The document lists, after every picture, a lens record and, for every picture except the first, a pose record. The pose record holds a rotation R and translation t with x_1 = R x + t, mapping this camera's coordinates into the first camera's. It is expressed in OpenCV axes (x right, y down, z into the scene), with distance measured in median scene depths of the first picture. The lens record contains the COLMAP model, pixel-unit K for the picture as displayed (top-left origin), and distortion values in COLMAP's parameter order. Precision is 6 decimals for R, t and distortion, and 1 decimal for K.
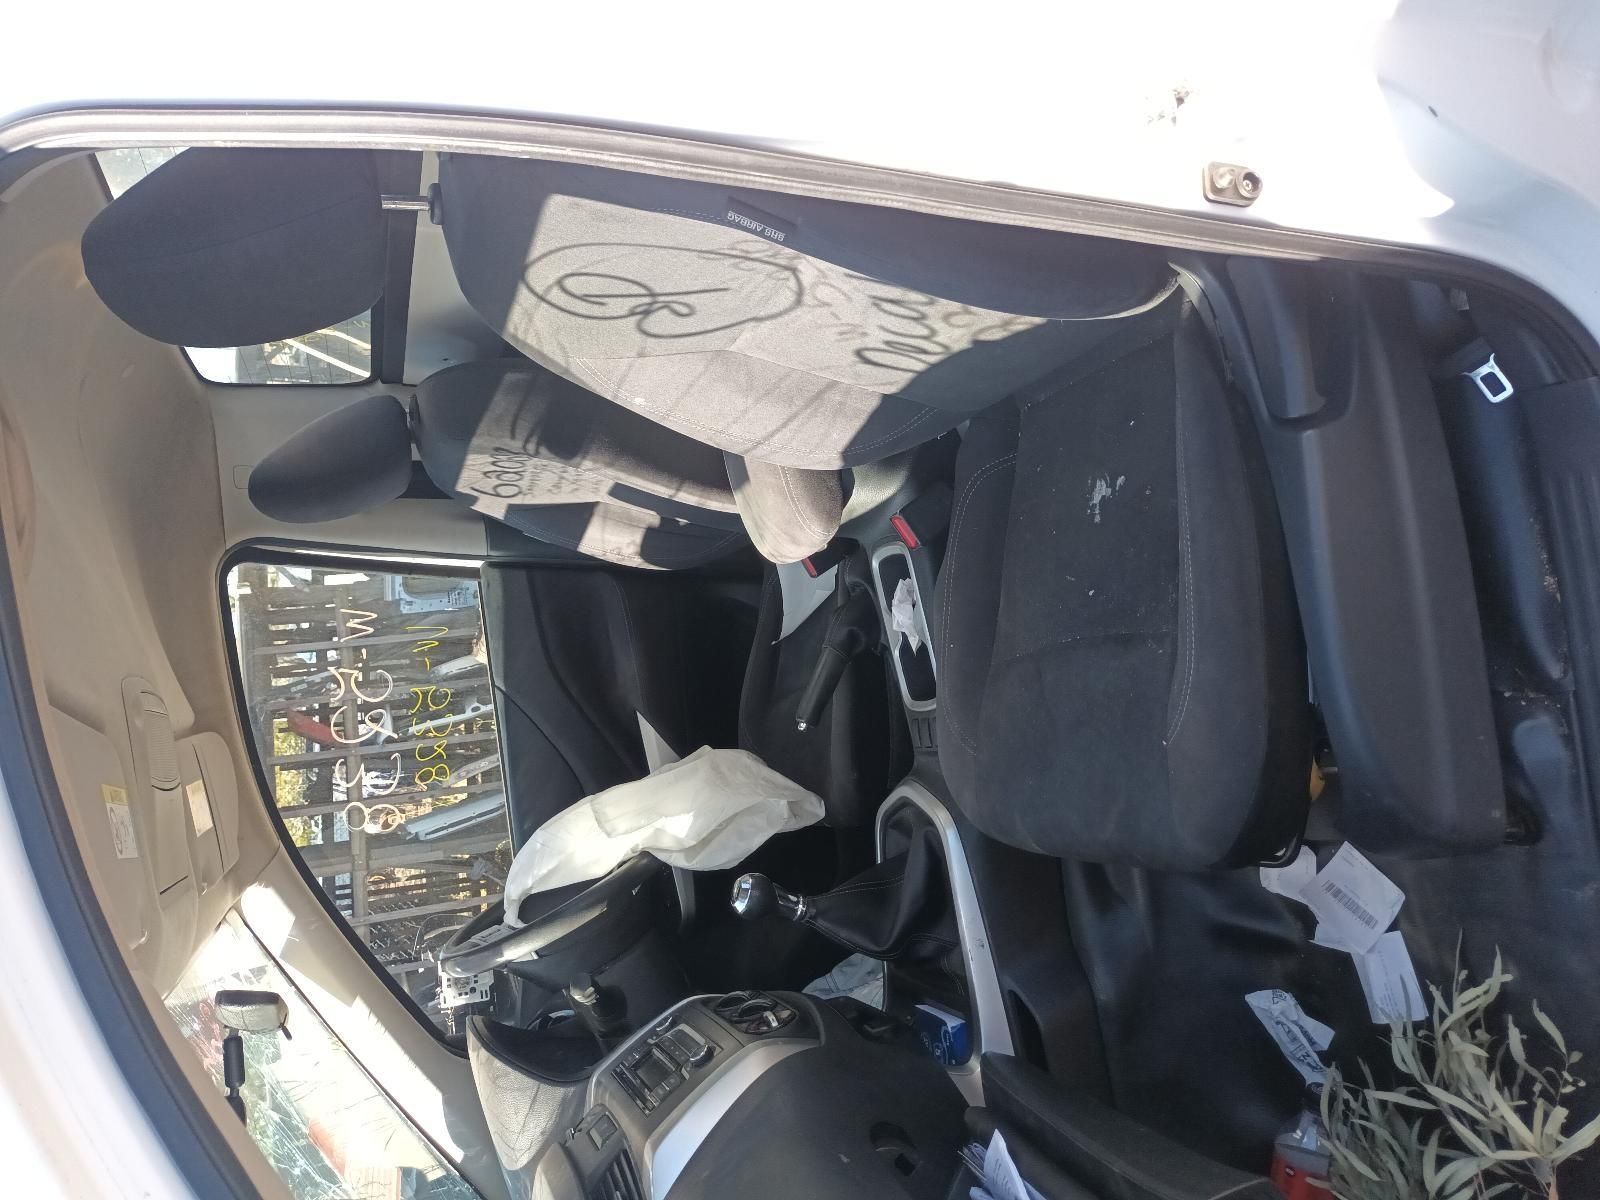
lens RADIAL K [[1199.8, 0, 804.5], [0, 1199.8, 608.2], [0, 0, 1]] dist [0.047632, -0.087385]
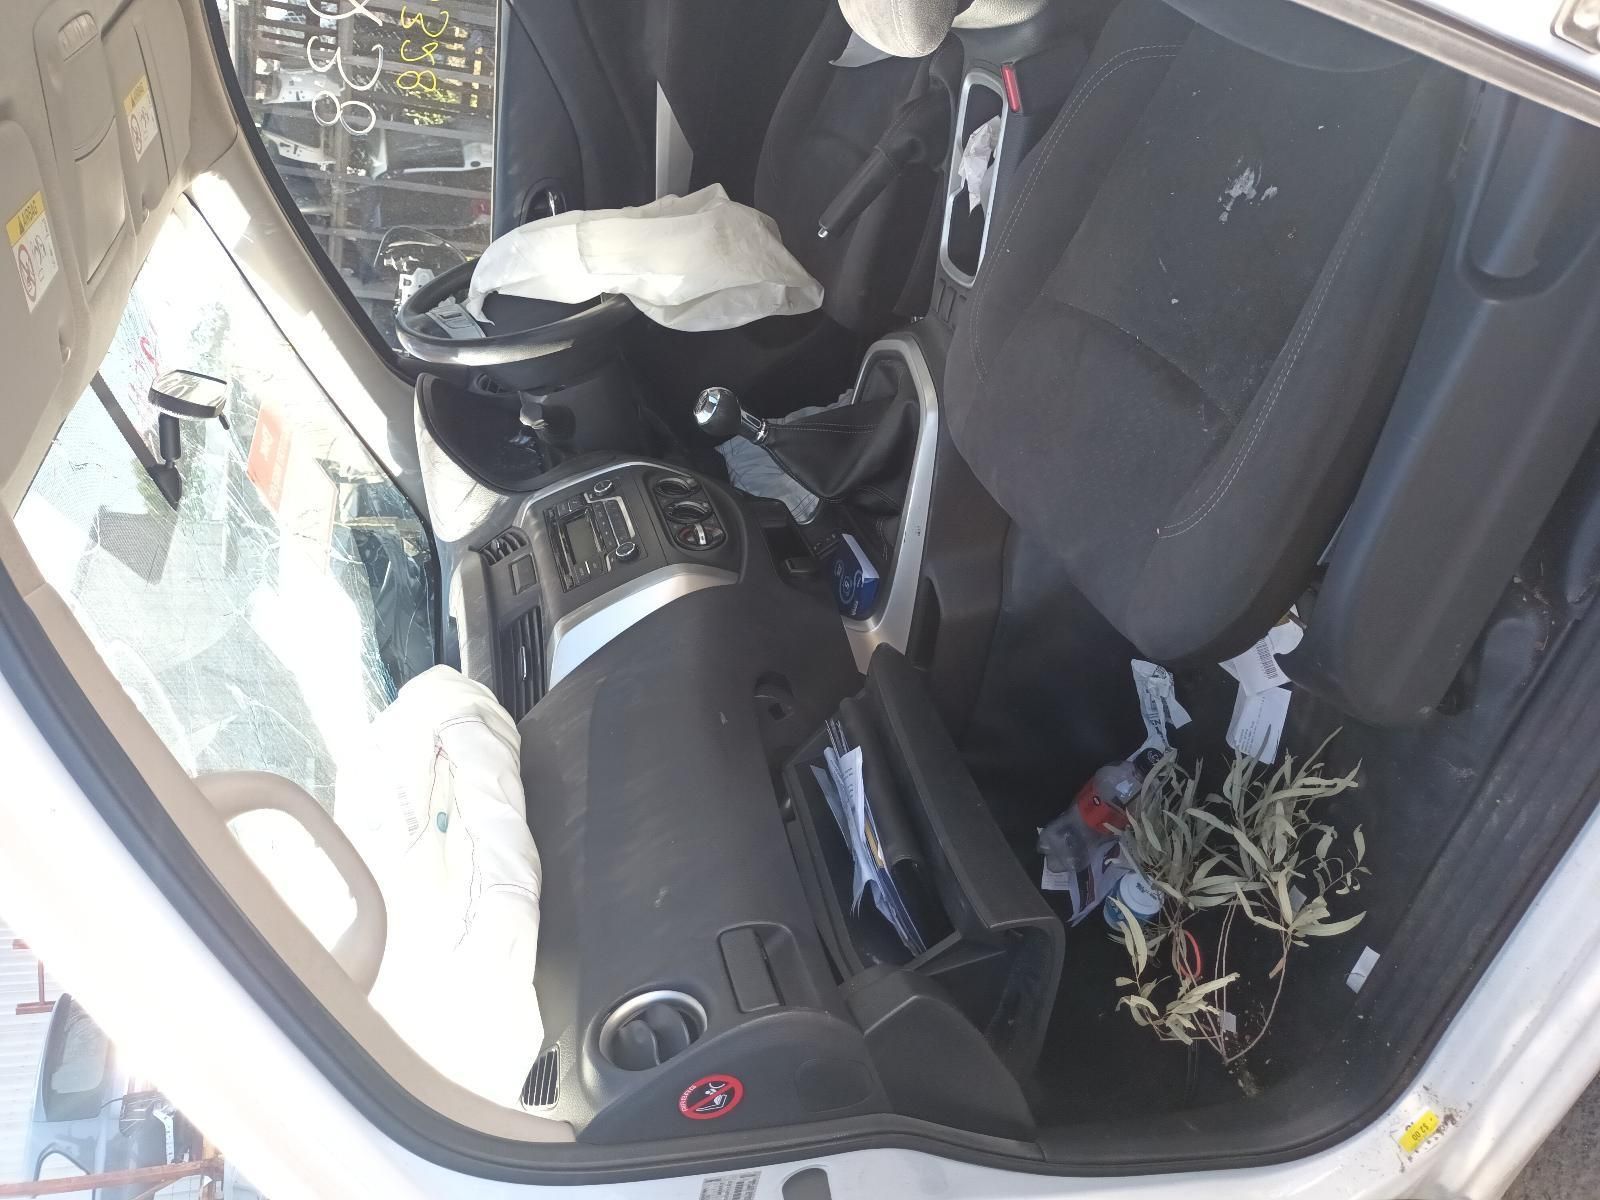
lens RADIAL K [[1199.8, 0, 804.5], [0, 1199.8, 608.2], [0, 0, 1]] dist [0.047632, -0.087385]
pose [[0.951046, 0.289407, 0.108417, -0.033297], [-0.298918, 0.772329, 0.560496, -0.193664], [0.078478, -0.565466, 0.821030, 0.115202]]
